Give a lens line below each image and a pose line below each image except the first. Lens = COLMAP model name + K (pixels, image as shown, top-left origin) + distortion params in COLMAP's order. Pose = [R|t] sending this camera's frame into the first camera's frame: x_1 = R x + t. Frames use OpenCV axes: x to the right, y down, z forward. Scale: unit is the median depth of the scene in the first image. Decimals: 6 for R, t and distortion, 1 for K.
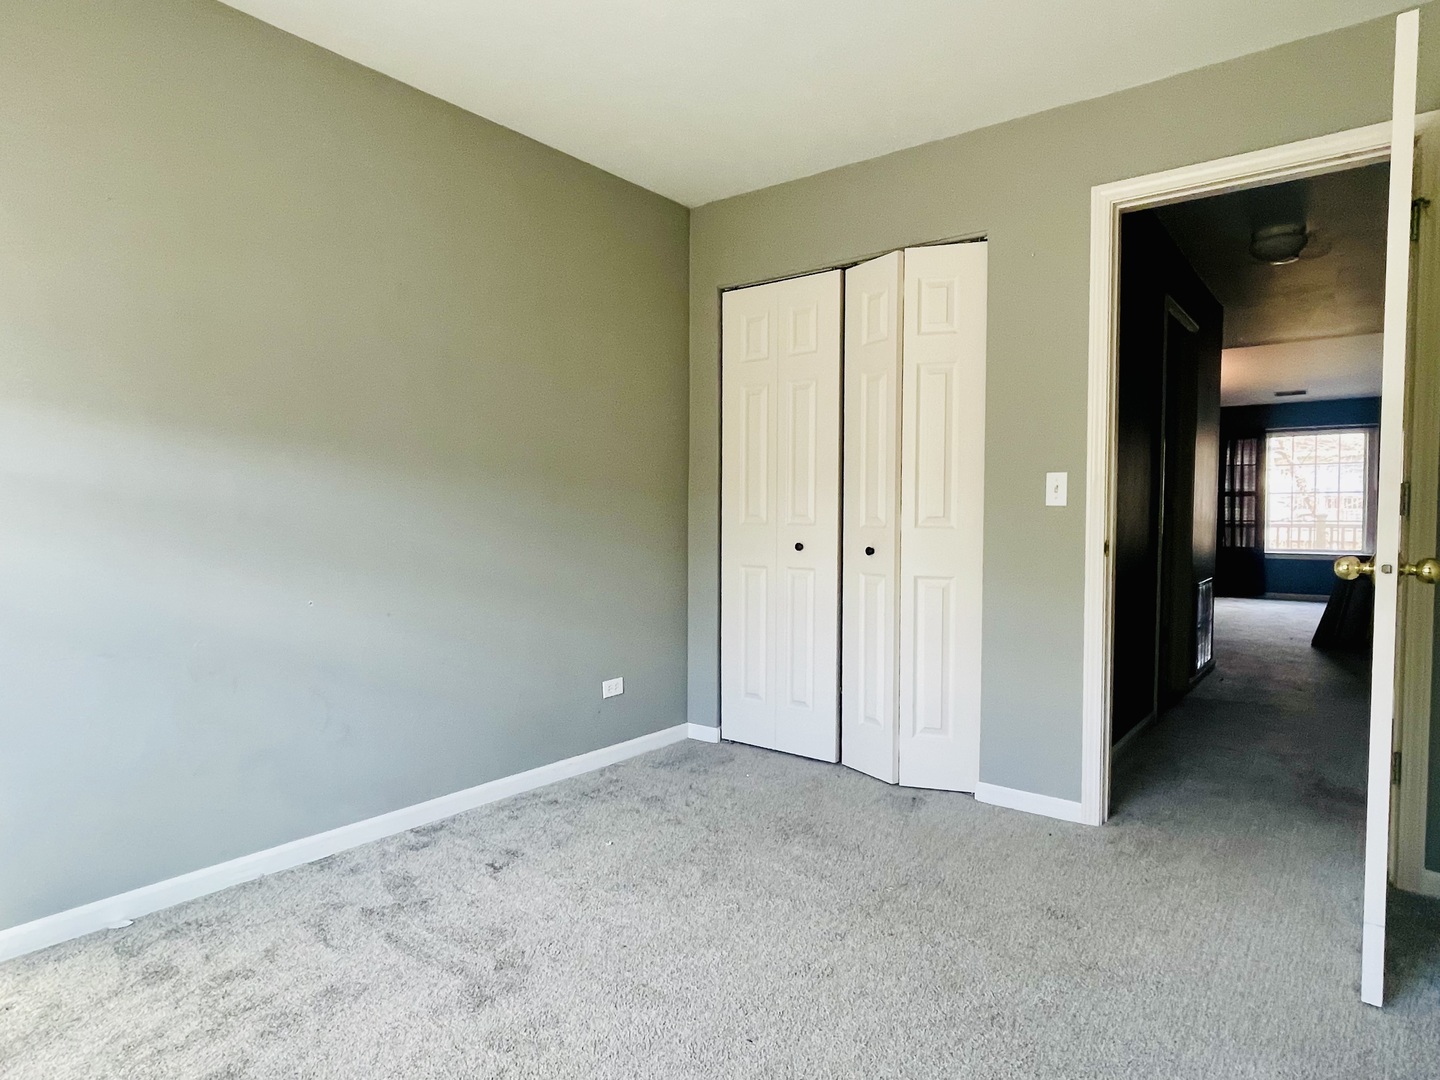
lens RADIAL K [[842.2, 0, 720.0], [0, 842.2, 540.0], [0, 0, 1]] dist [-0.000855, -0.000318]
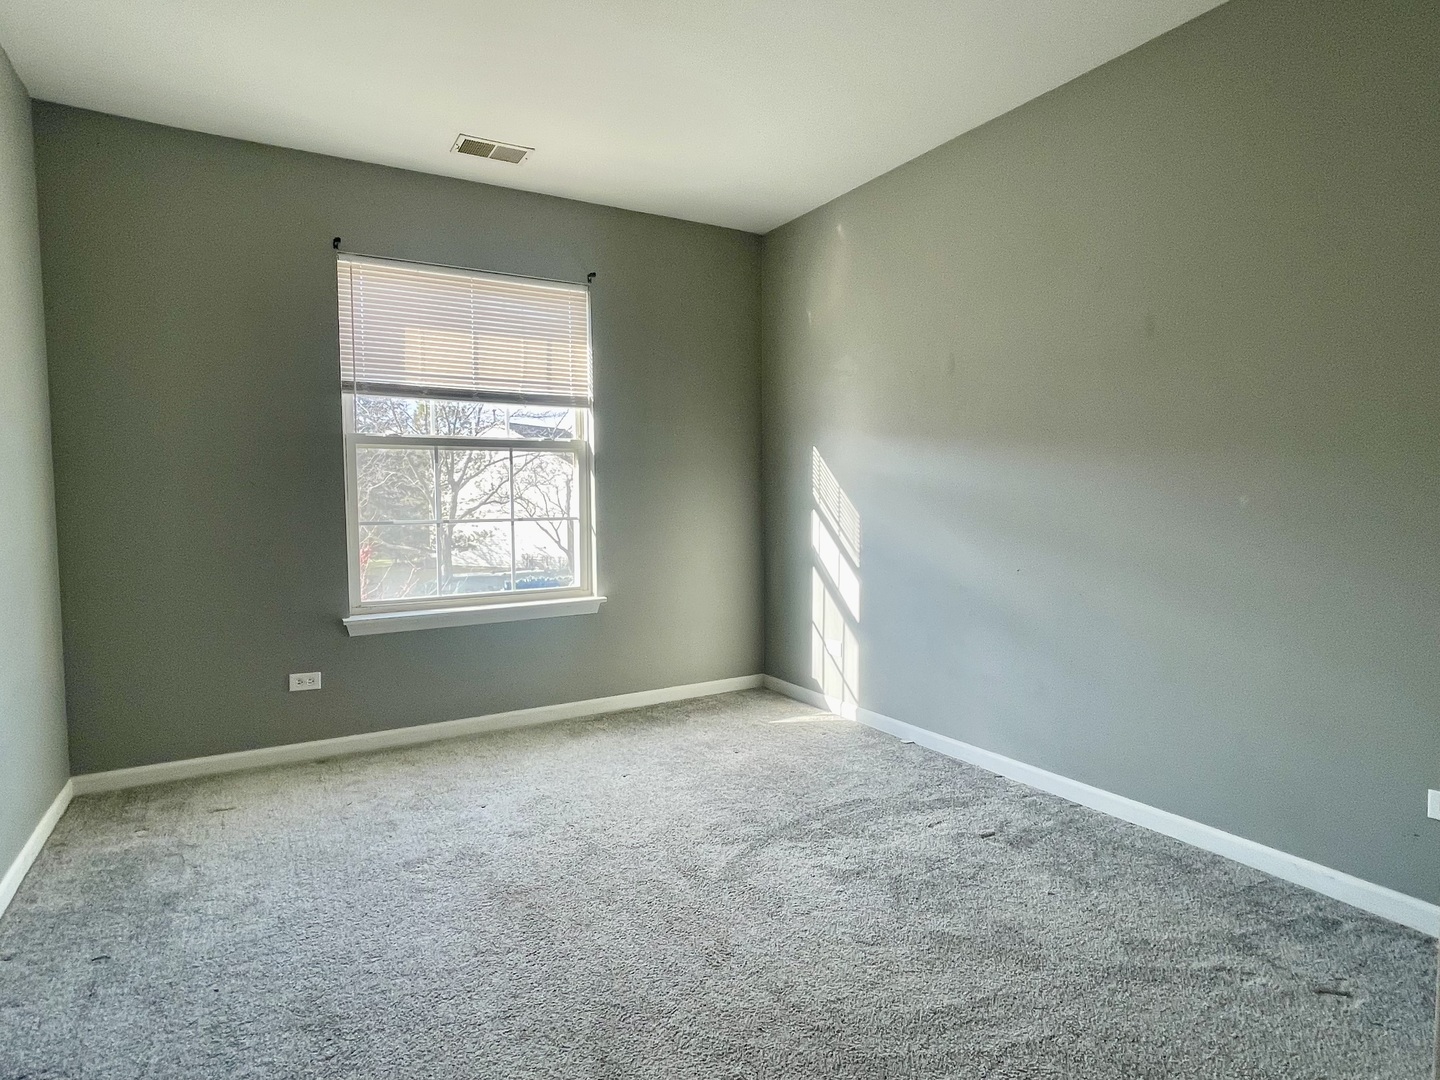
lens RADIAL K [[842.2, 0, 720.0], [0, 842.2, 540.0], [0, 0, 1]] dist [-0.000855, -0.000318]
pose [[-0.327440, 0.063229, -0.942754, 0.804134], [-0.044493, 0.995620, 0.082228, -0.040521], [0.943824, 0.068871, -0.323192, 1.027878]]
